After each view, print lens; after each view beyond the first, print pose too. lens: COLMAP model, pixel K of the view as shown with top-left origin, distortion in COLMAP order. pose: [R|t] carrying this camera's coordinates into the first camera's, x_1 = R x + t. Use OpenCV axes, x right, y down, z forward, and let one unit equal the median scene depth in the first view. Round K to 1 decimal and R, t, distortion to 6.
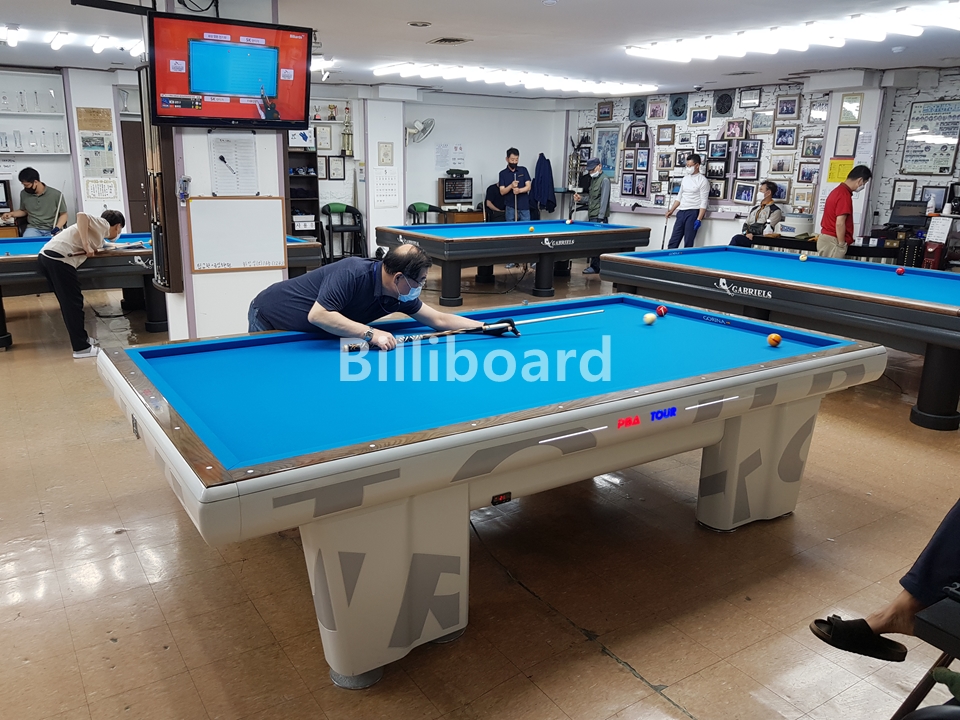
lens RADIAL K [[759.8, 0, 449.3], [0, 759.8, 372.7], [0, 0, 1]] dist [0.041027, -0.066382]
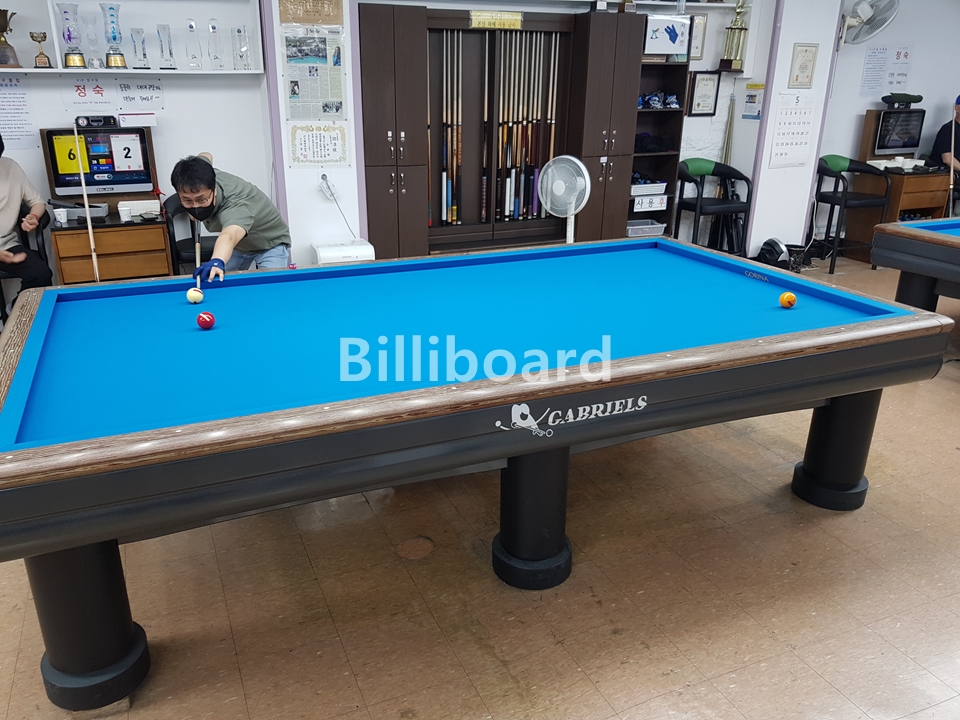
lens RADIAL K [[759.8, 0, 449.3], [0, 759.8, 372.7], [0, 0, 1]] dist [0.041027, -0.066382]
pose [[0.985398, 0.048876, -0.163100, -0.240556], [-0.033924, 0.995066, 0.093231, -0.119556], [0.166852, -0.086337, 0.982195, 0.431855]]
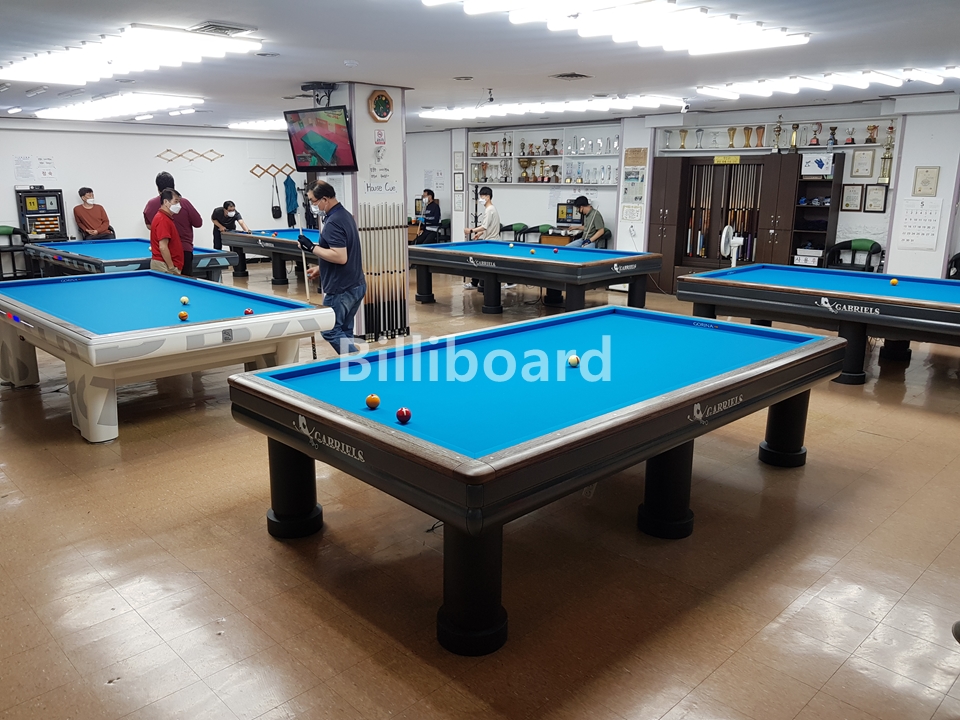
lens RADIAL K [[759.8, 0, 449.3], [0, 759.8, 372.7], [0, 0, 1]] dist [0.041027, -0.066382]
pose [[0.192335, 0.228620, -0.954327, 0.639447], [-0.267103, 0.947964, 0.173263, -0.112007], [0.944279, 0.221579, 0.243392, 0.412468]]
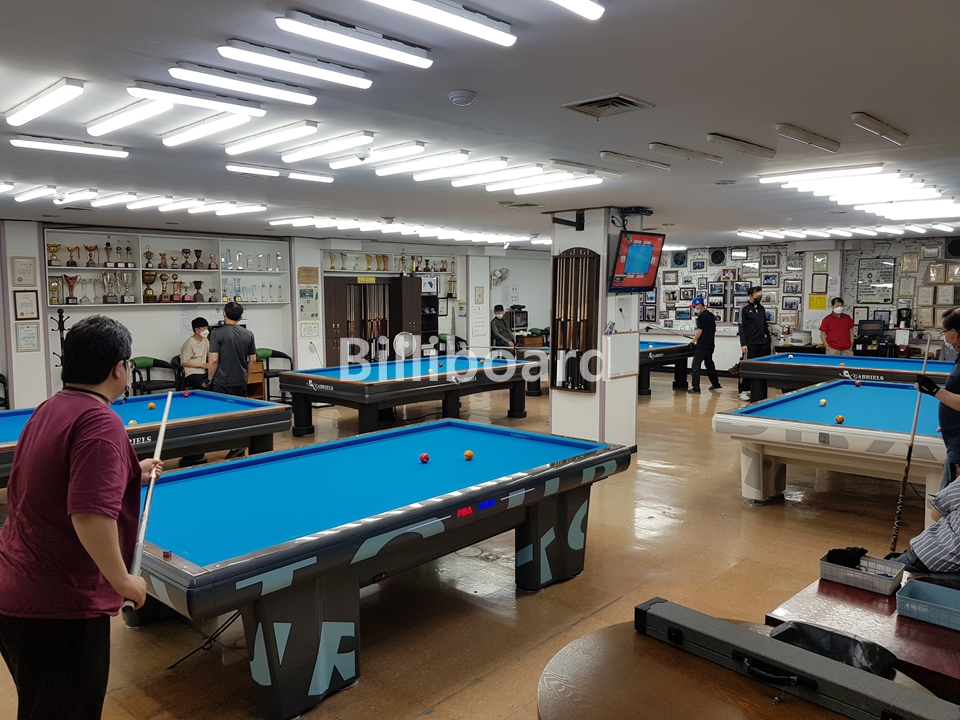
lens RADIAL K [[750.9, 0, 463.4], [0, 750.9, 359.7], [0, 0, 1]] dist [0.118893, -0.268082]
pose [[0.965563, -0.041547, 0.256830, -0.461417], [0.085838, 0.982763, -0.163733, 0.027714], [-0.245600, 0.180140, 0.952486, -0.196300]]
